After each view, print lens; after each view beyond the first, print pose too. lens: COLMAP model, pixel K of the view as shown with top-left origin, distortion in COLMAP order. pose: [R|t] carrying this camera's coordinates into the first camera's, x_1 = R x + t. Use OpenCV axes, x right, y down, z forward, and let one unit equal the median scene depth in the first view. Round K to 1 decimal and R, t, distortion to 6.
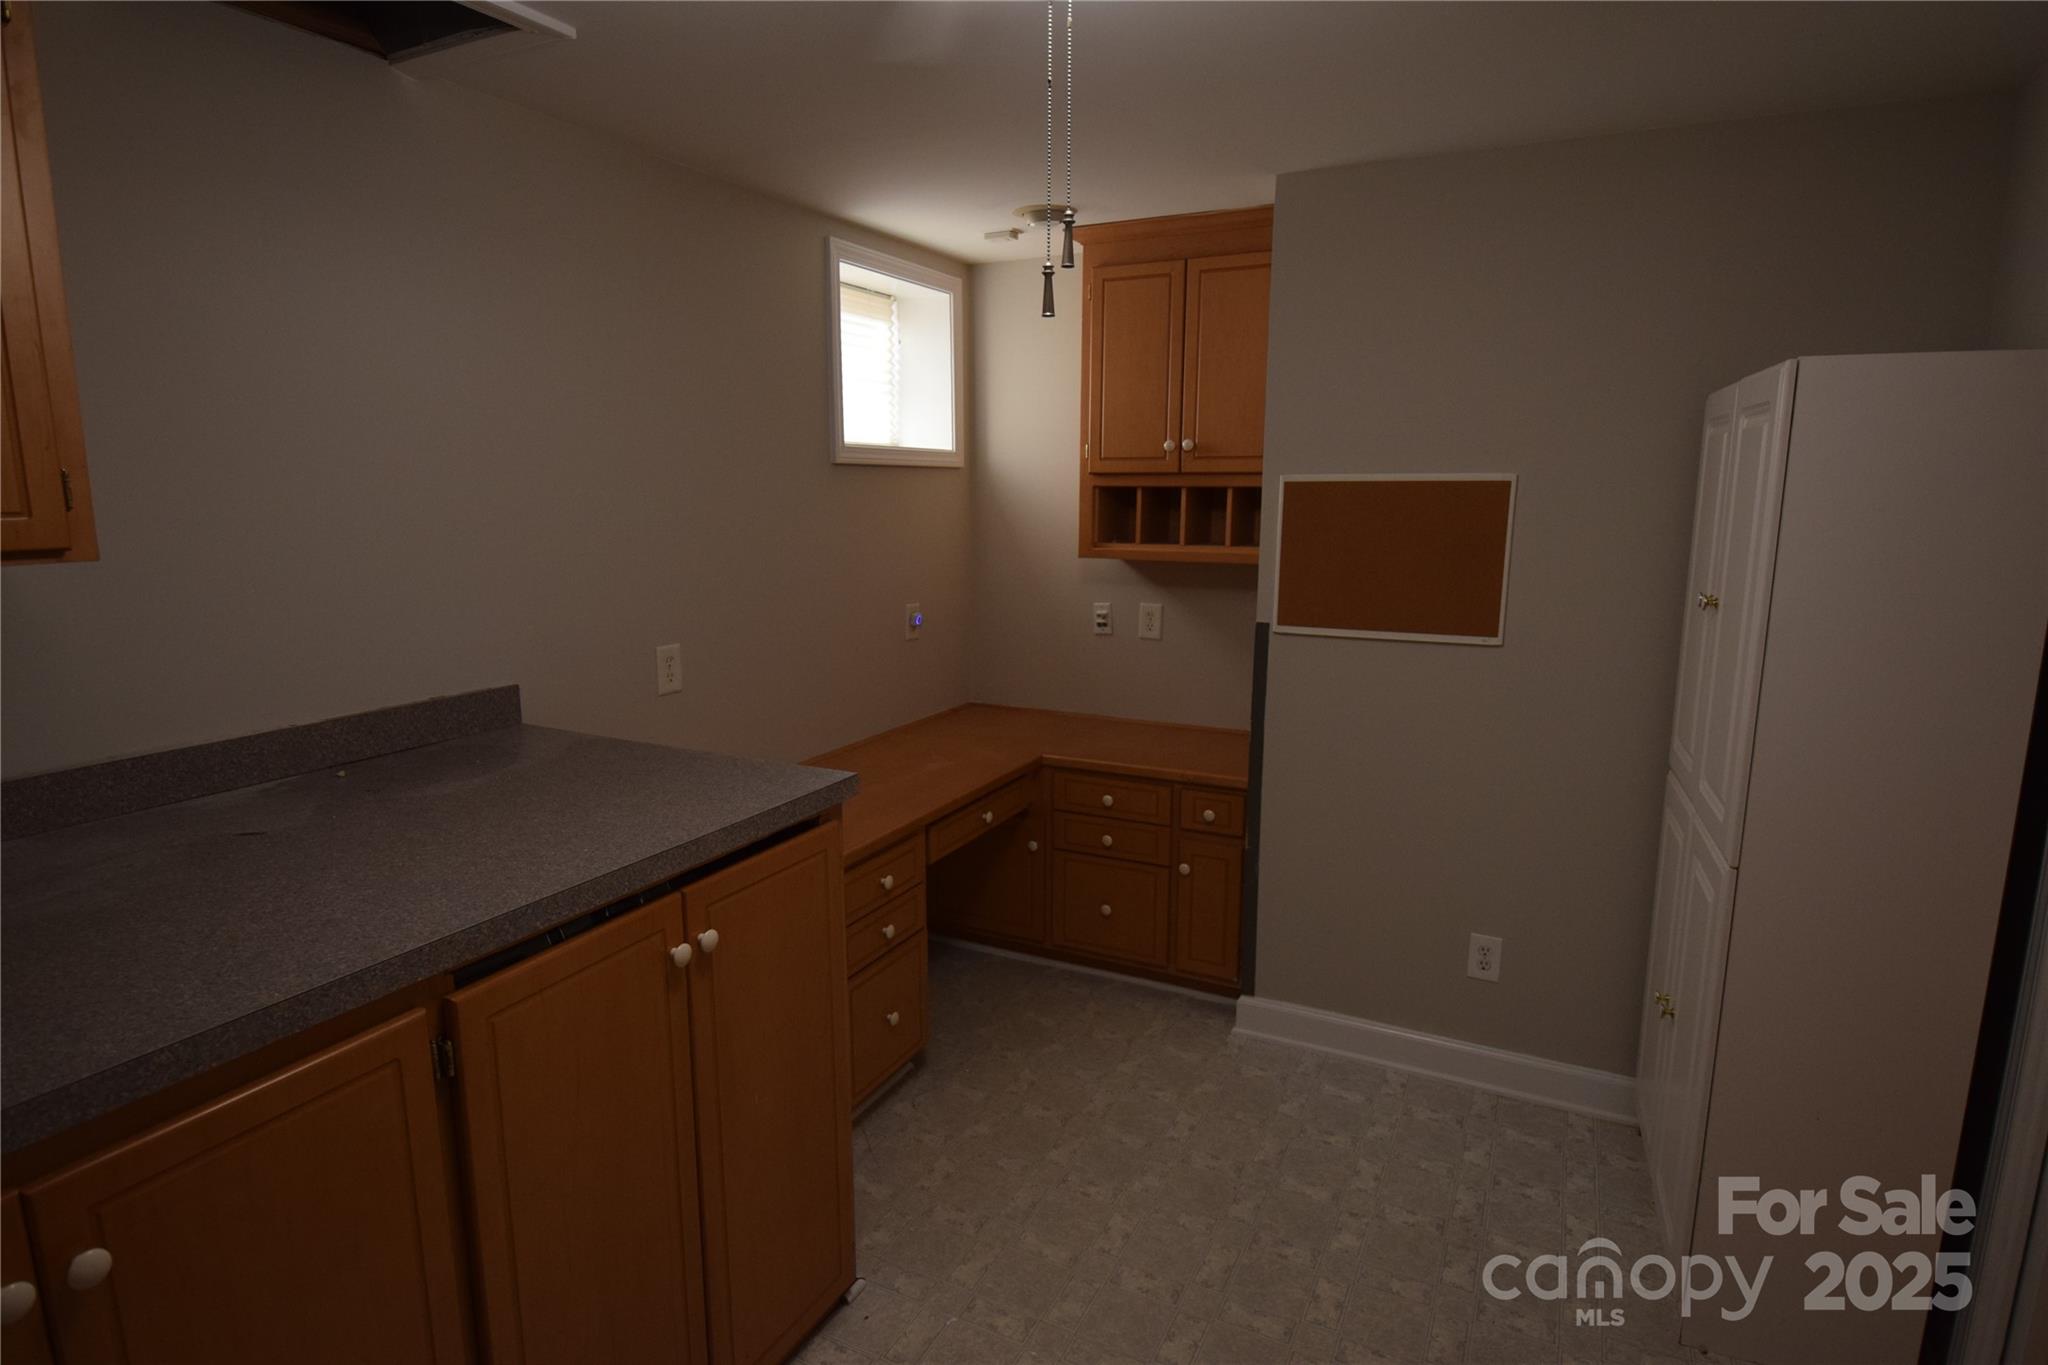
lens RADIAL K [[1090.7, 0, 1024.0], [0, 1090.7, 682.5], [0, 0, 1]] dist [0.019492, -0.026490]
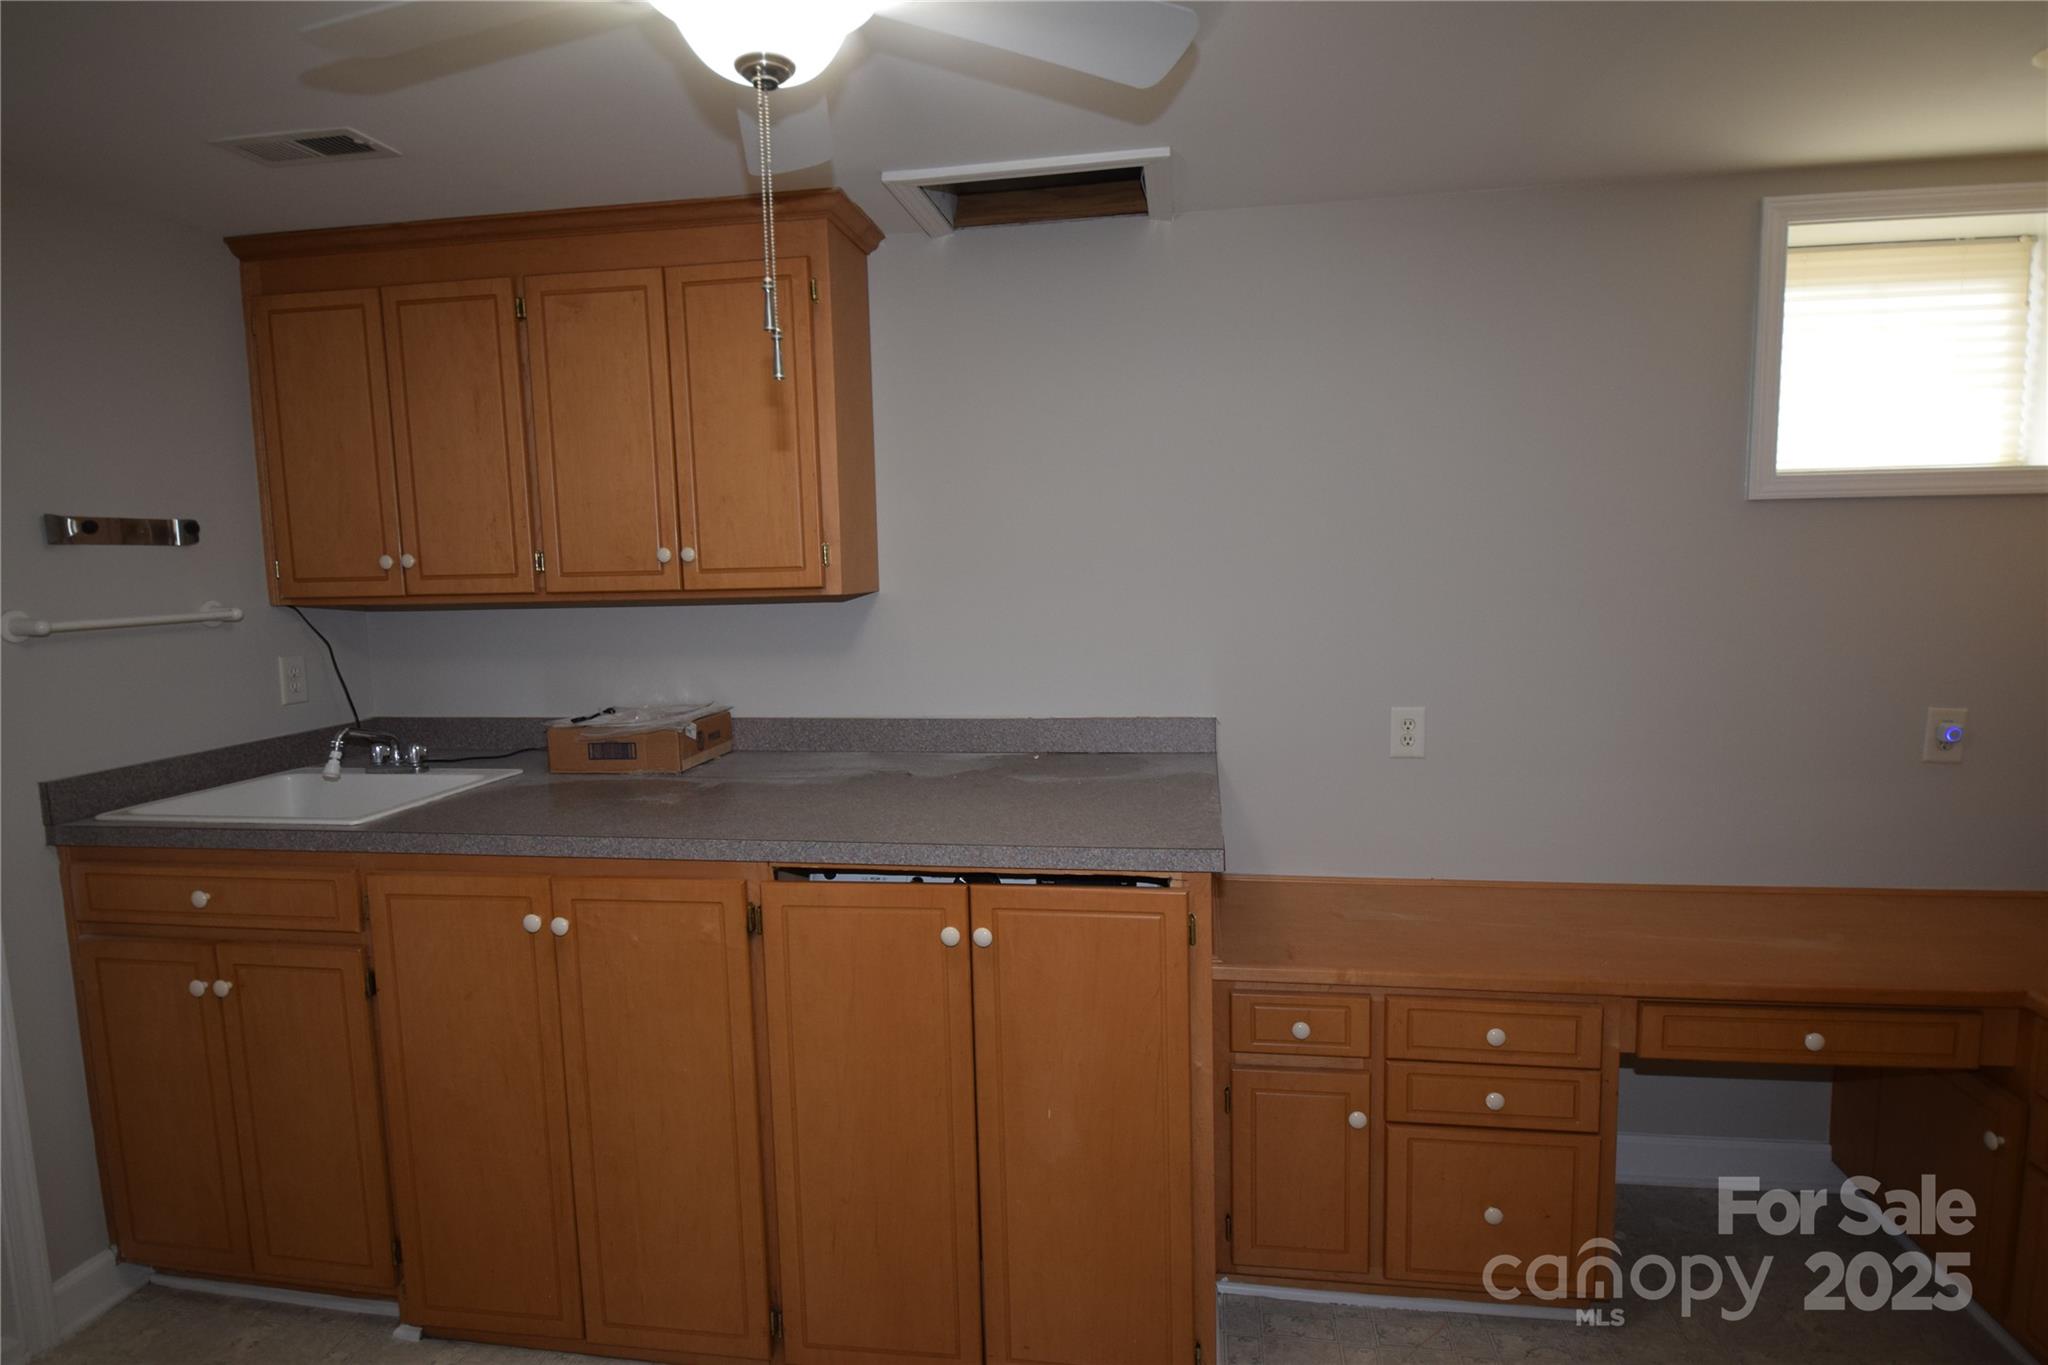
lens RADIAL K [[1090.7, 0, 1024.0], [0, 1090.7, 682.5], [0, 0, 1]] dist [0.019492, -0.026490]
pose [[0.300603, 0.100594, -0.948430, 0.467653], [-0.146406, 0.987503, 0.058335, -0.061096], [0.942445, 0.121320, 0.311574, 0.385386]]
